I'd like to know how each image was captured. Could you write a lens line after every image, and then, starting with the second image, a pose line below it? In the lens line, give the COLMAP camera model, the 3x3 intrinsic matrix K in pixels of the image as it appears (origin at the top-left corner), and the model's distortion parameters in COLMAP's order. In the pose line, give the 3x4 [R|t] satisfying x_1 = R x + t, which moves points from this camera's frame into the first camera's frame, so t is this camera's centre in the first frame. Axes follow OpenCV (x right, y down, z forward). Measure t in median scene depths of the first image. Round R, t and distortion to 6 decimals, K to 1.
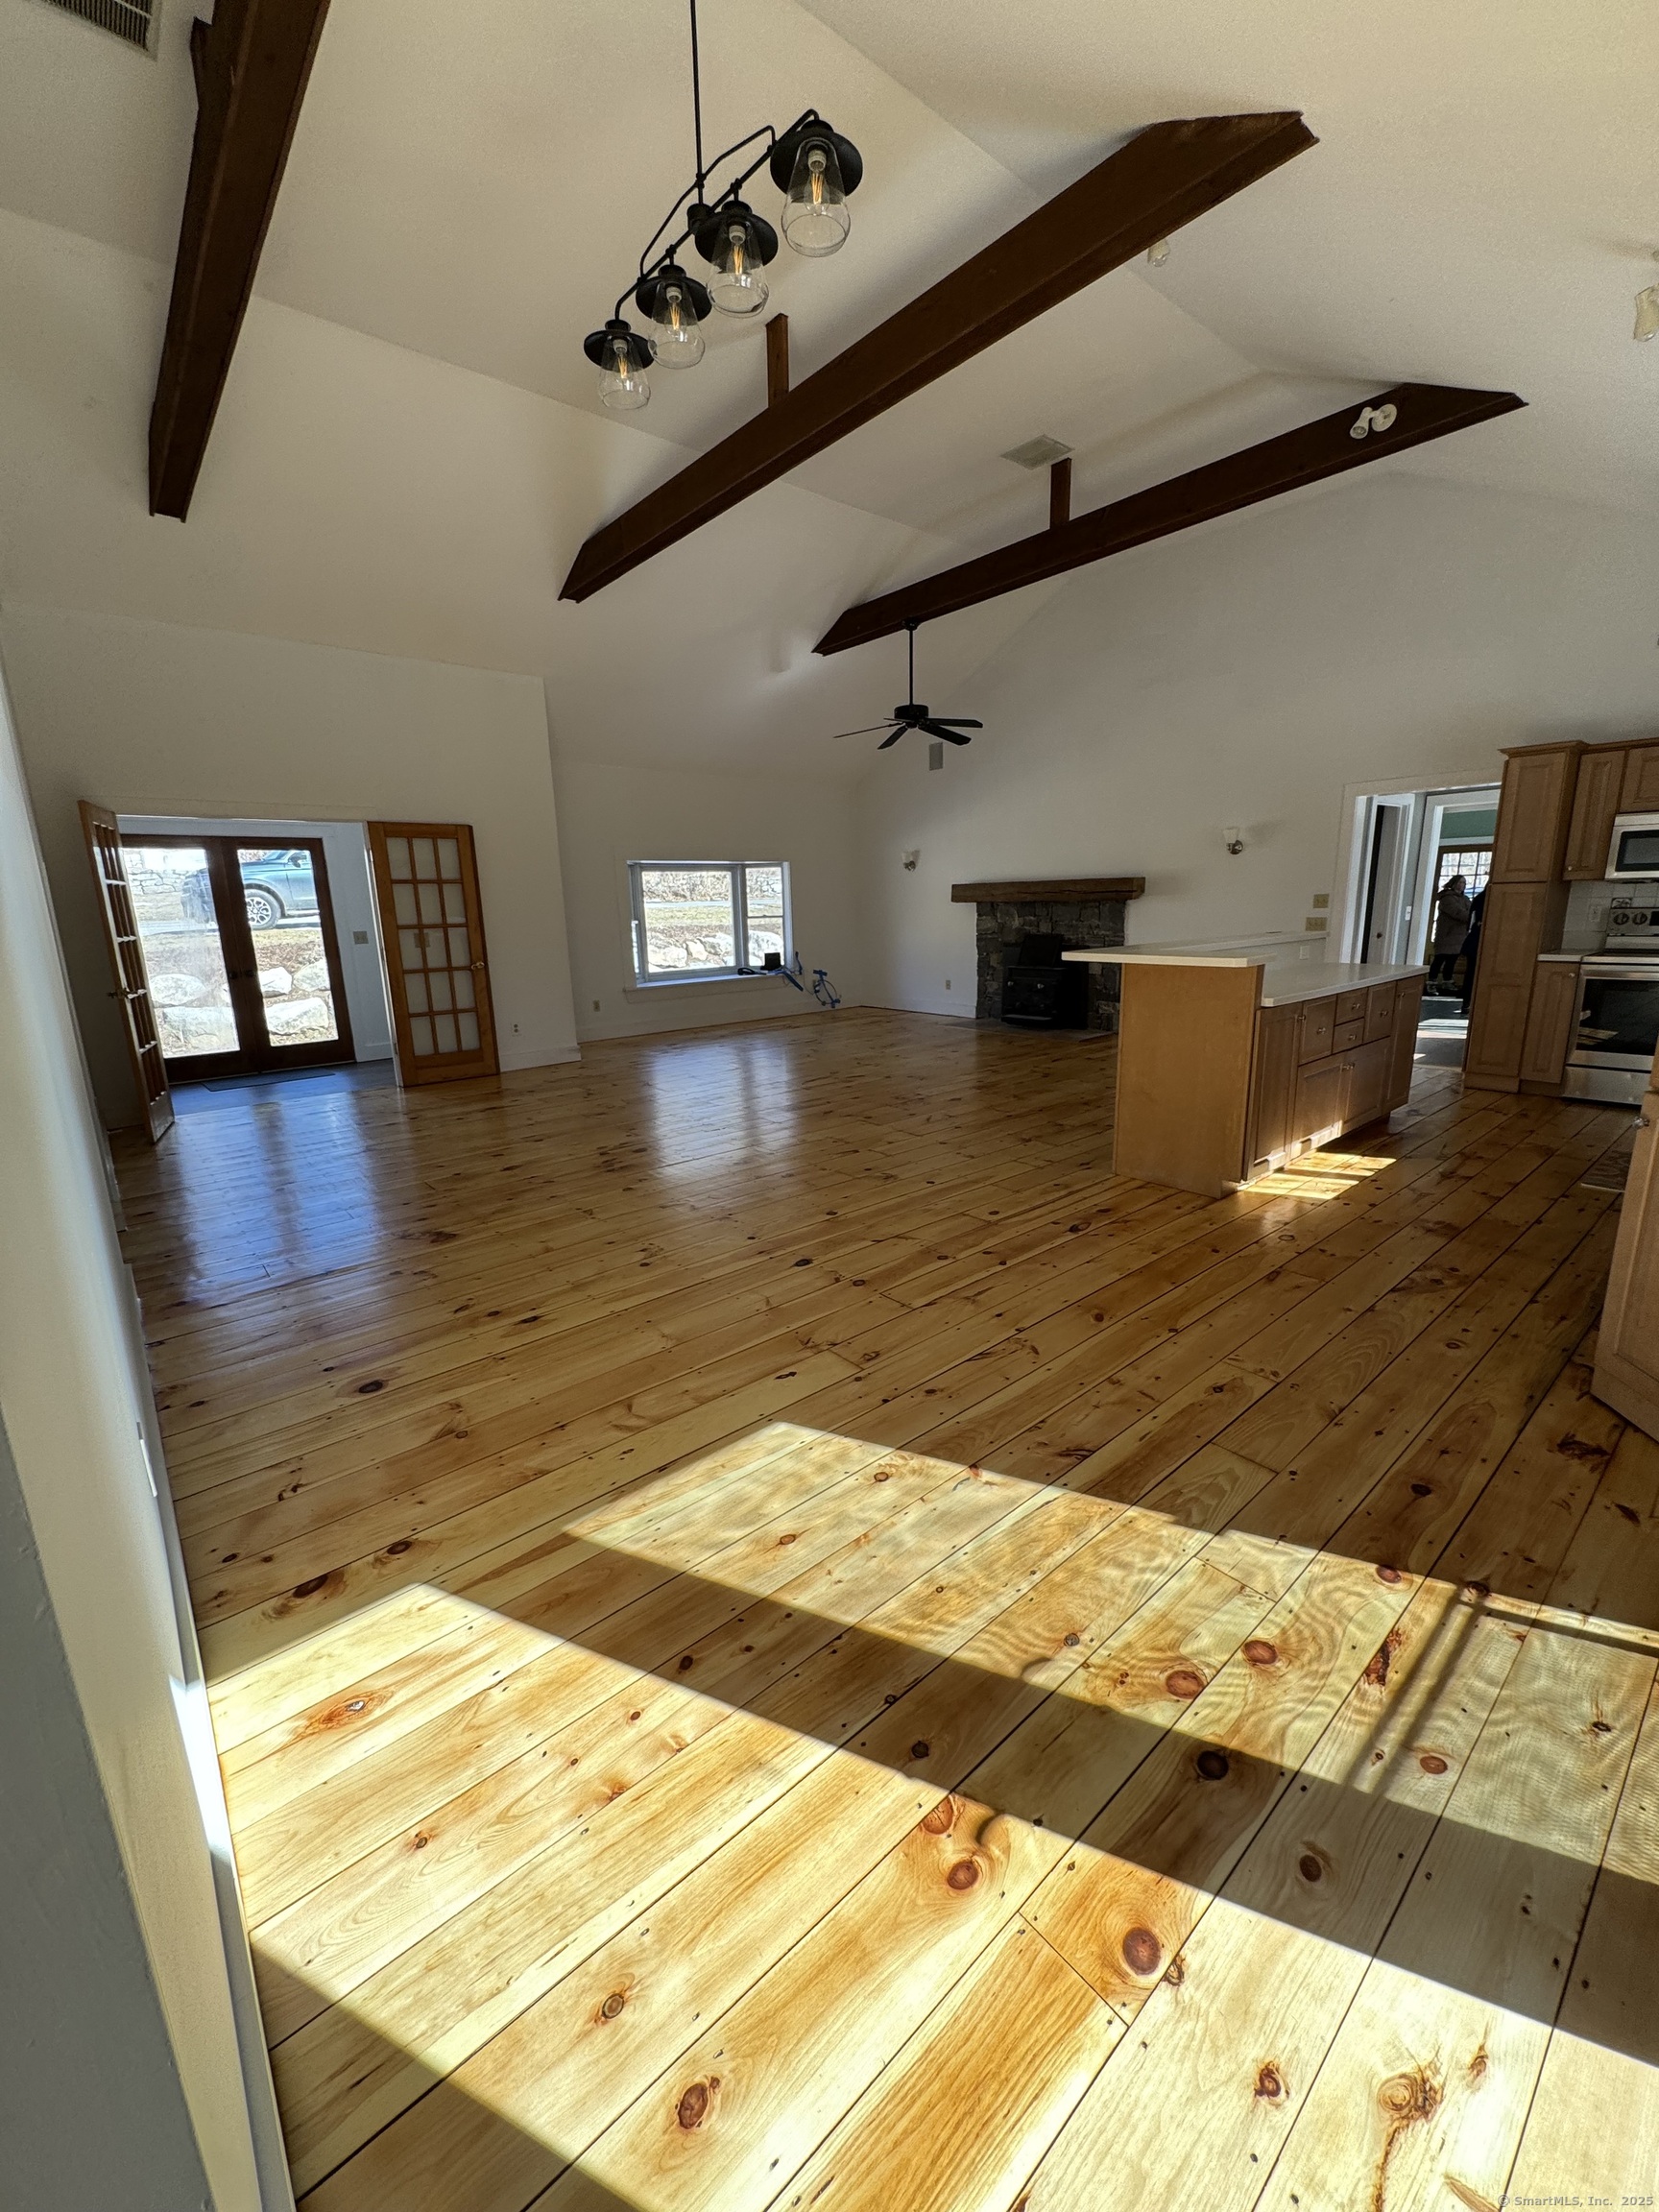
lens RADIAL K [[875.8, 0, 824.6], [0, 875.8, 1096.9], [0, 0, 1]] dist [0.000849, 0.000044]
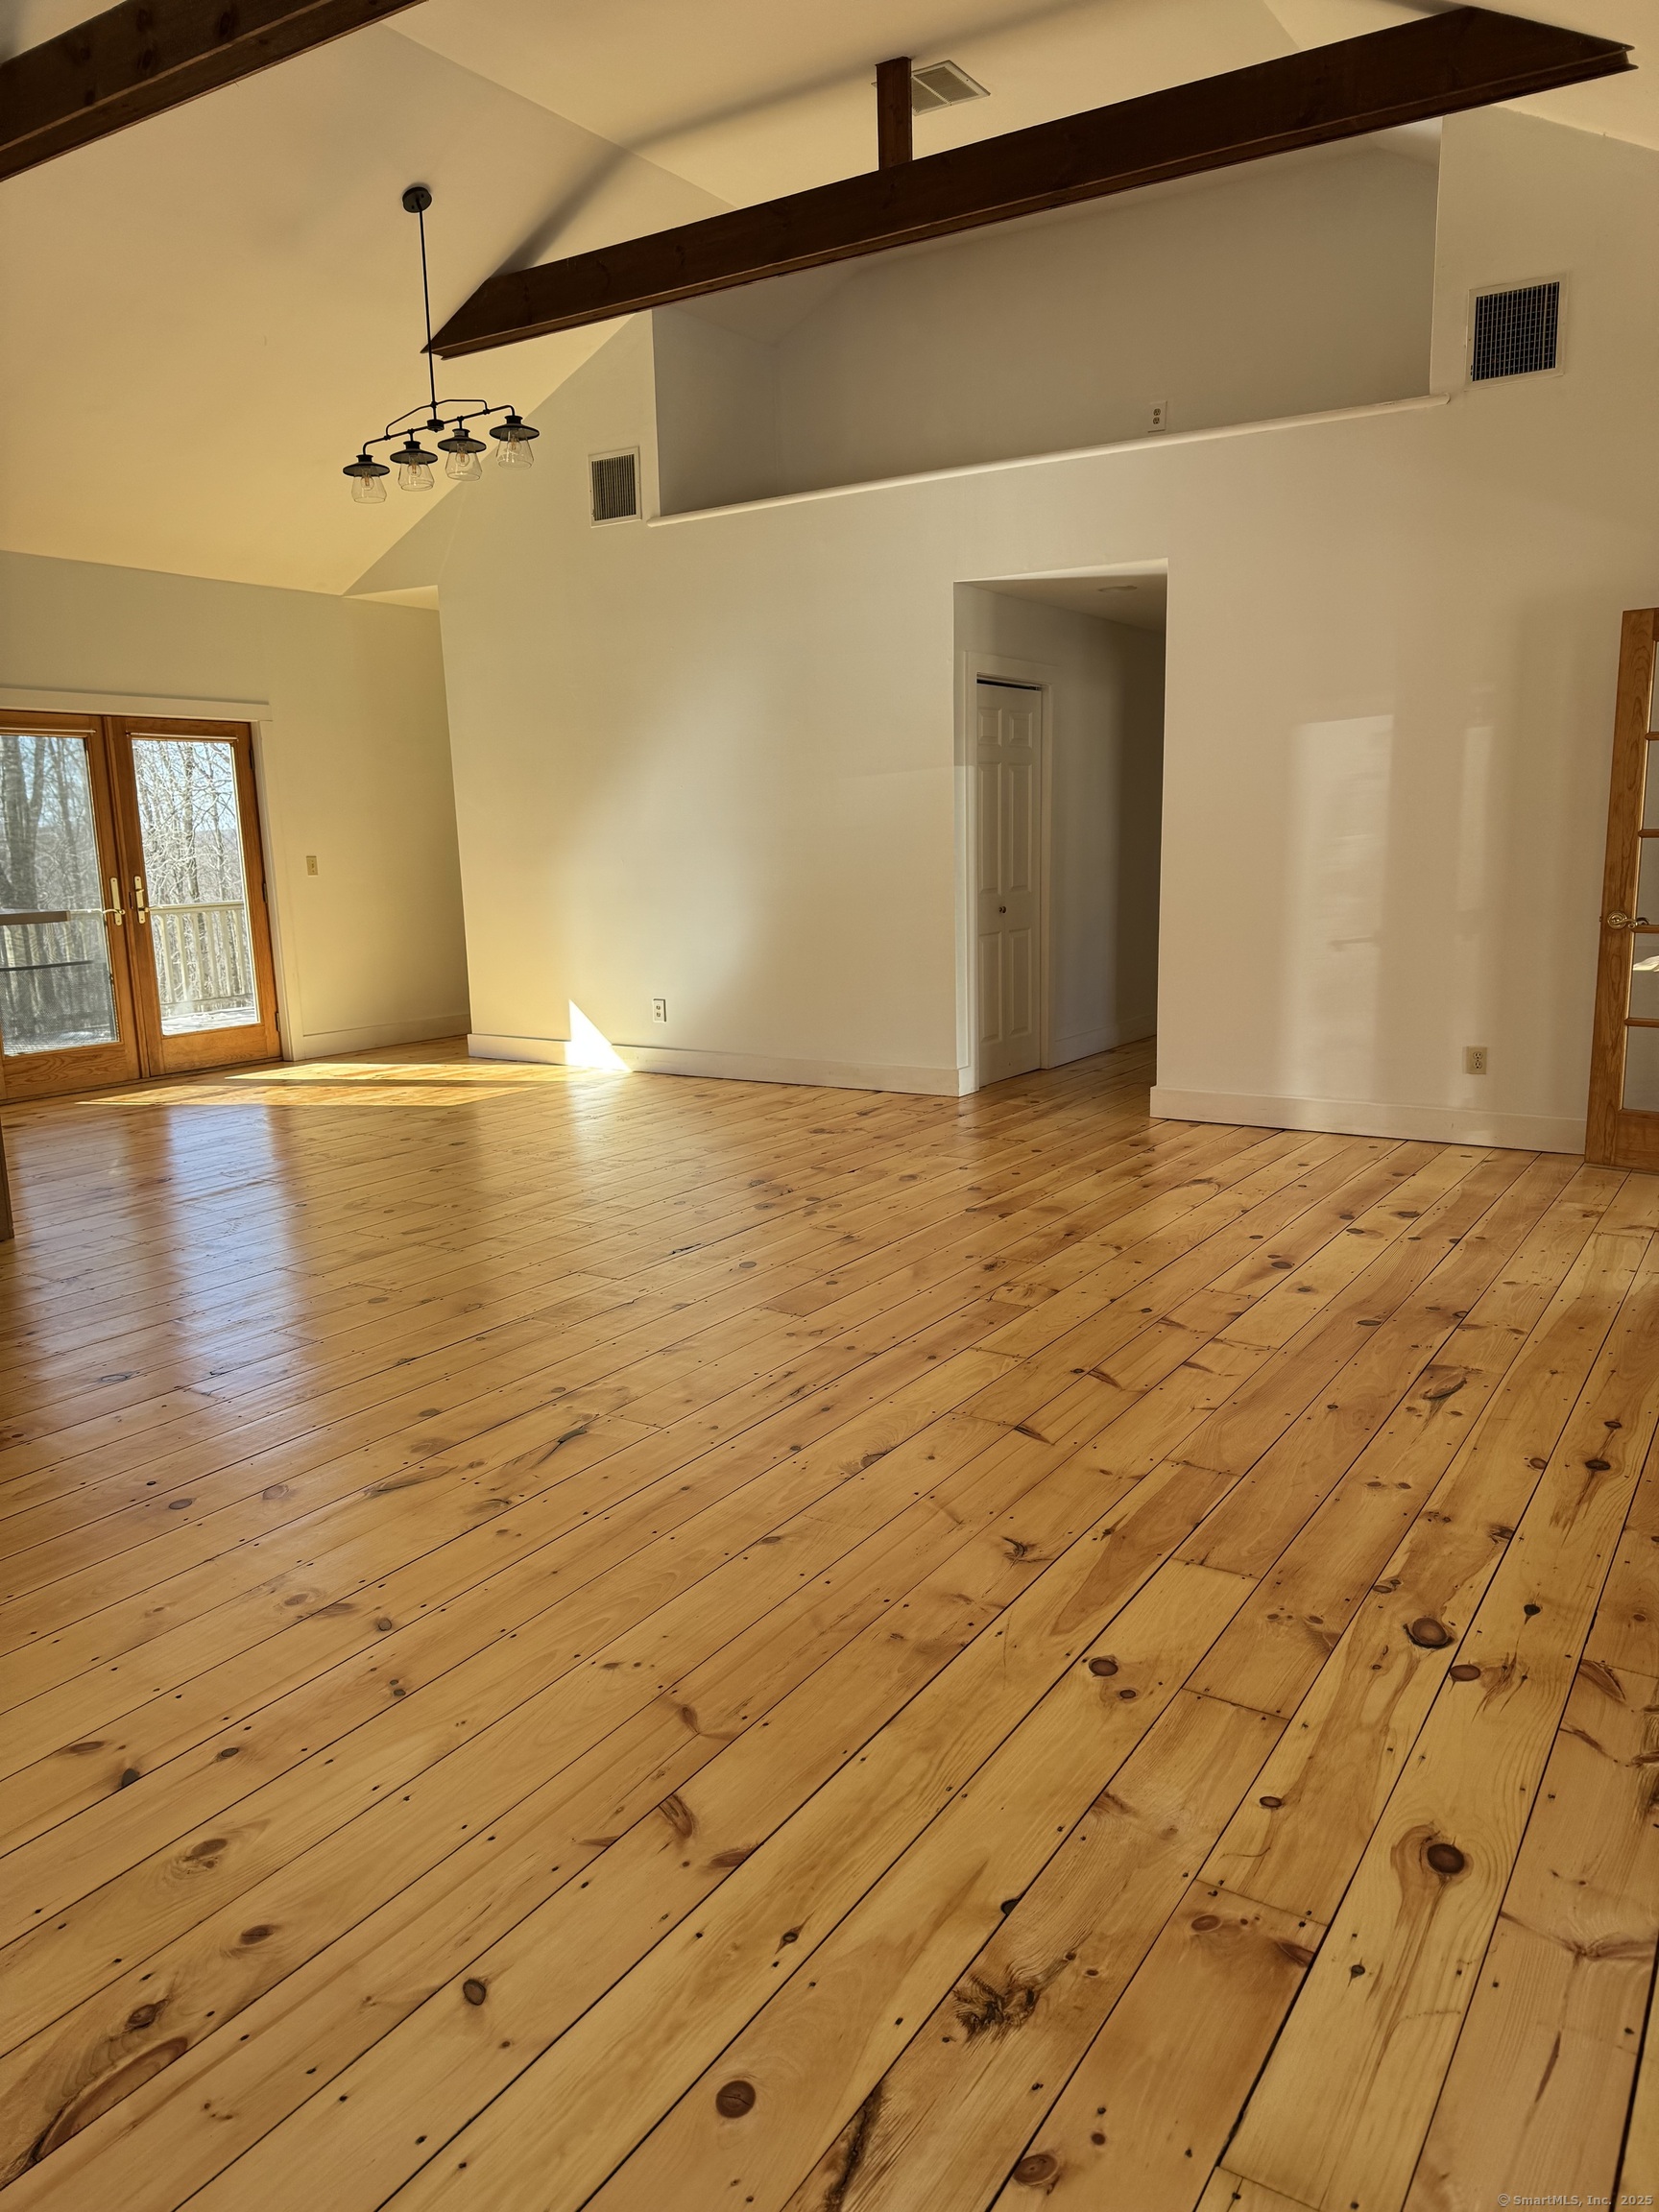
lens RADIAL K [[1565.9, 0, 836.4], [0, 1565.9, 1104.4], [0, 0, 1]] dist [0.084437, -0.094764]
pose [[-0.953980, 0.096072, -0.284063, 0.037385], [-0.021479, 0.922964, 0.384287, -0.301514], [0.299099, 0.372704, -0.878426, 1.352706]]
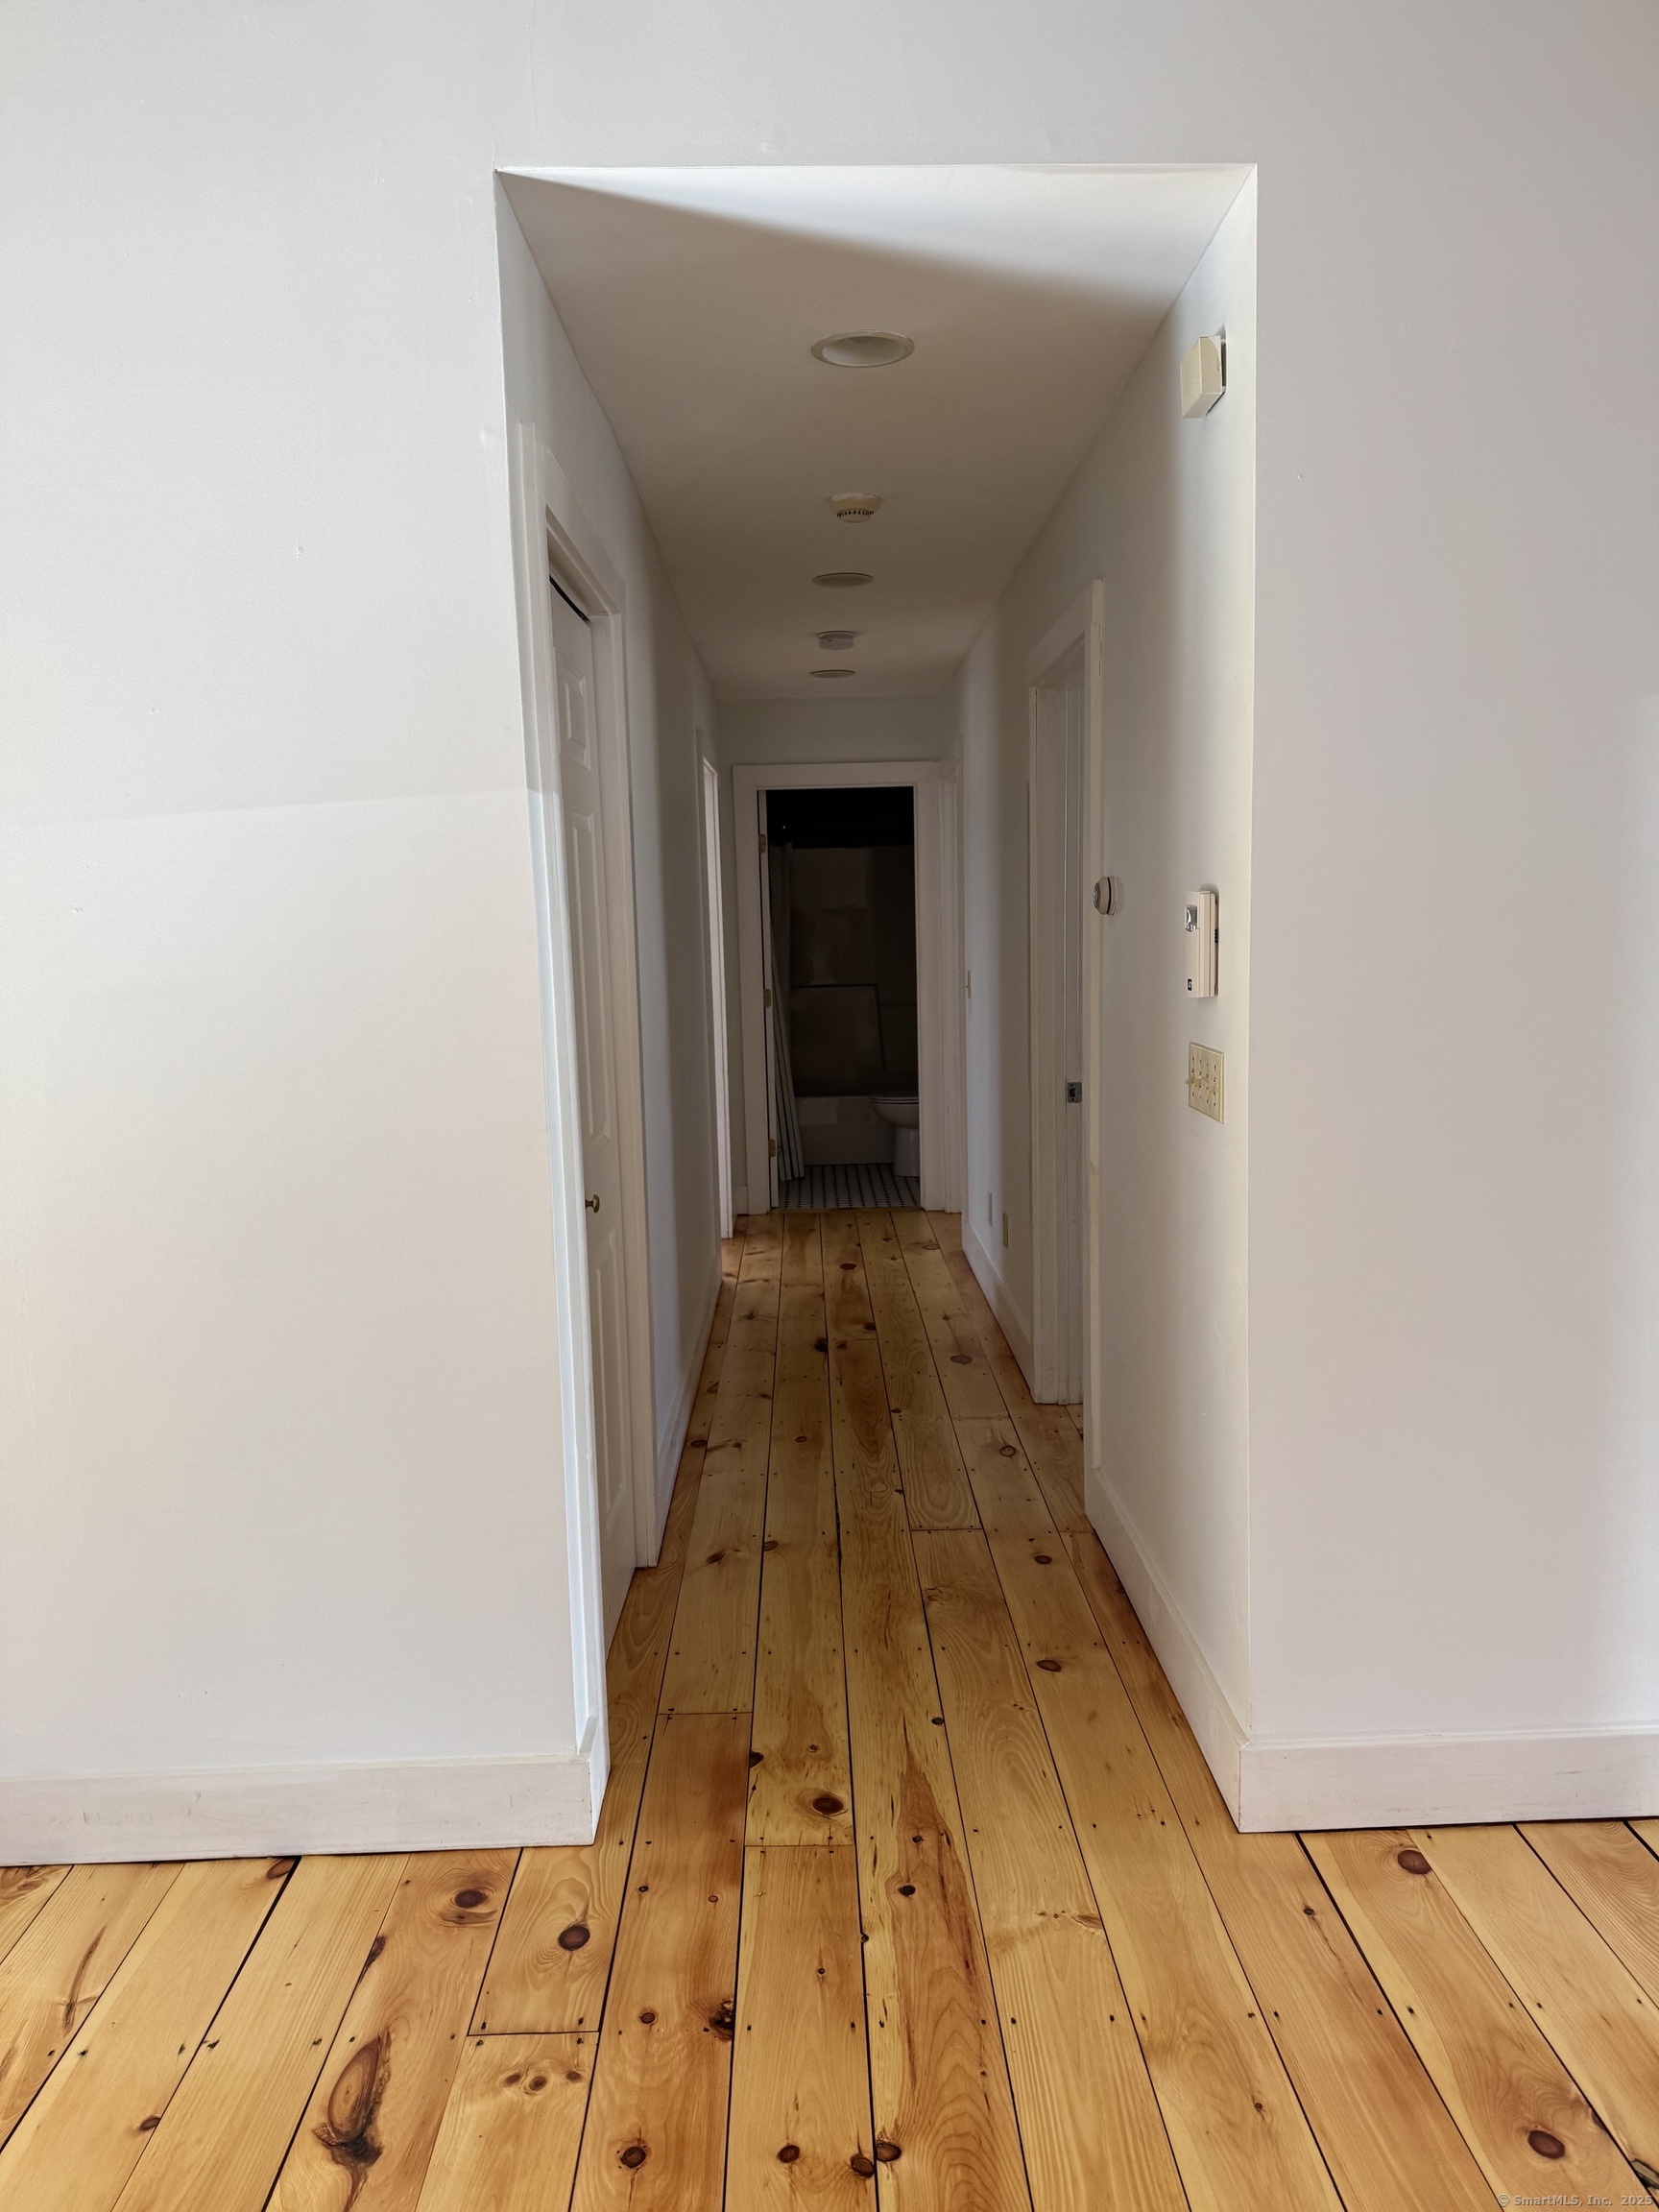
lens RADIAL K [[1565.9, 0, 836.4], [0, 1565.9, 1104.4], [0, 0, 1]] dist [0.084437, -0.094764]
pose [[-0.622109, 0.132685, -0.771605, -0.143126], [-0.131817, 0.953716, 0.270278, -0.145494], [0.771754, 0.269853, -0.575825, 0.628582]]
